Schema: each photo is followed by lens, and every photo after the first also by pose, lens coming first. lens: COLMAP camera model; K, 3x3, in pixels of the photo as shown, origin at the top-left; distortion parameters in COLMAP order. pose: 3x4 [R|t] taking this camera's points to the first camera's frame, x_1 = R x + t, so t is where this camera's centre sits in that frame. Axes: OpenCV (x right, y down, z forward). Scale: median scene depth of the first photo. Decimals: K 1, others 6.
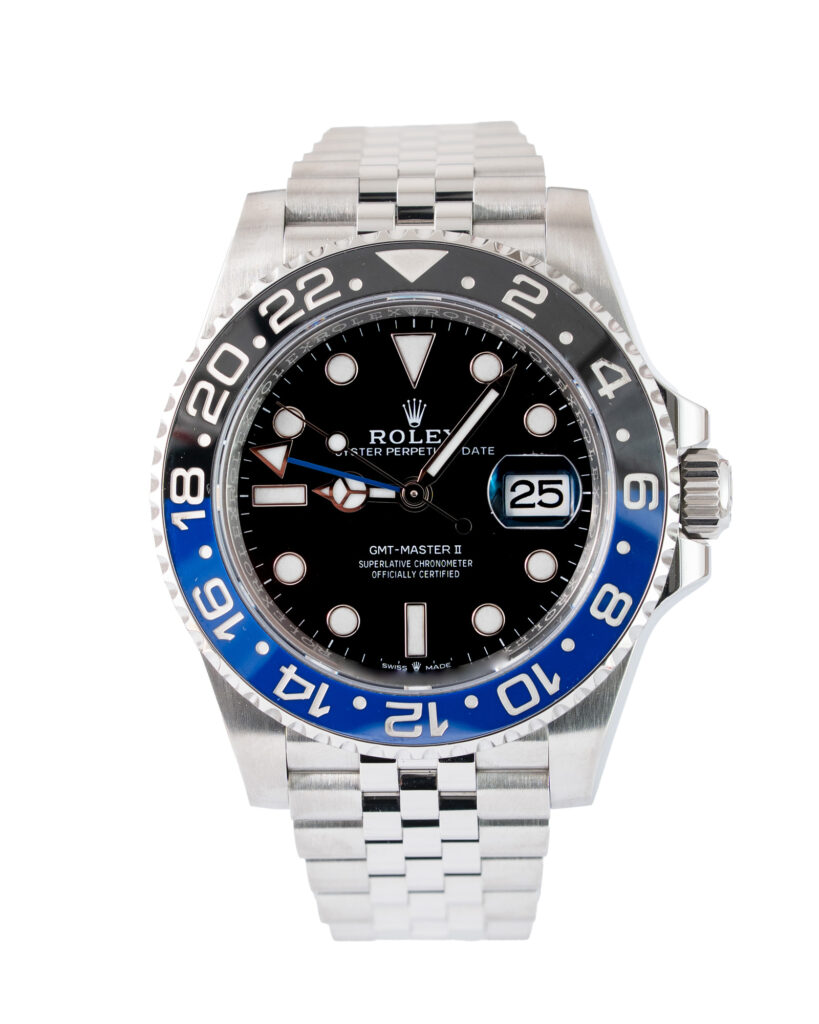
lens RADIAL K [[4409.9, 0, 417.0], [0, 4409.9, 516.1], [0, 0, 1]] dist [-0.032719, 0.000000]
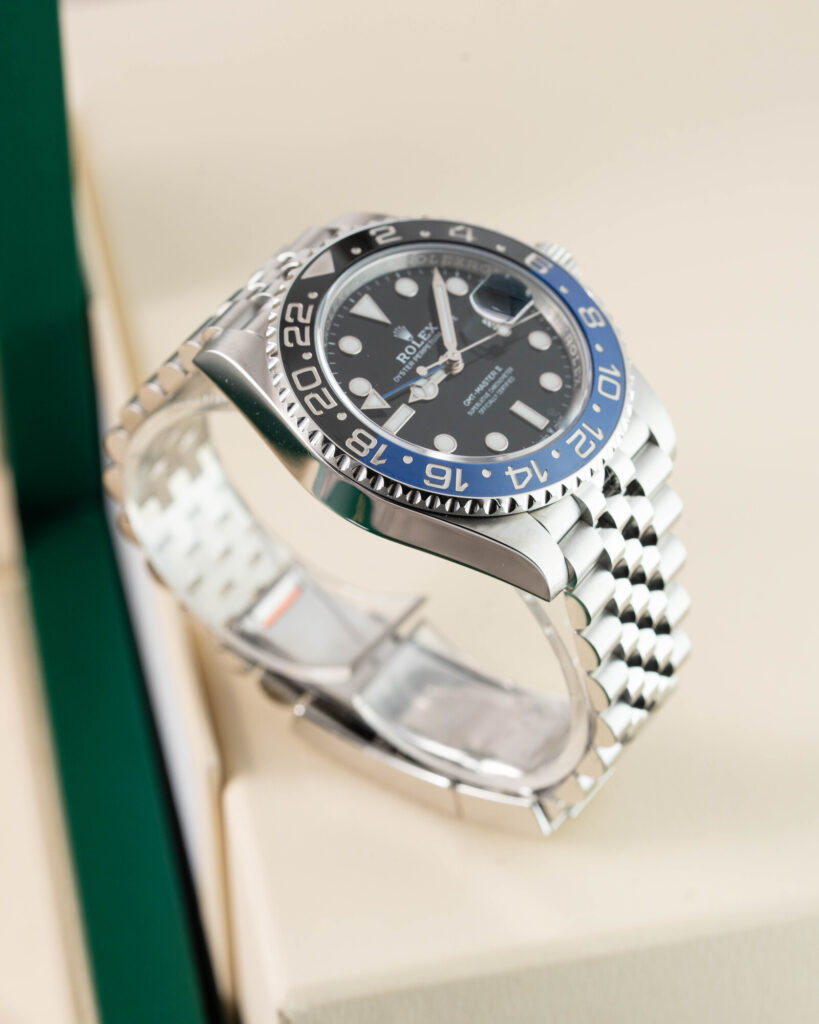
lens RADIAL K [[4409.9, 0, 409.4], [0, 4409.9, 511.9], [0, 0, 1]] dist [-0.032719, 0.000000]
pose [[0.538482, -0.559321, 0.630236, -0.926158], [0.804801, 0.562985, -0.187995, 0.277160], [-0.249664, 0.608447, 0.753299, -0.033624]]
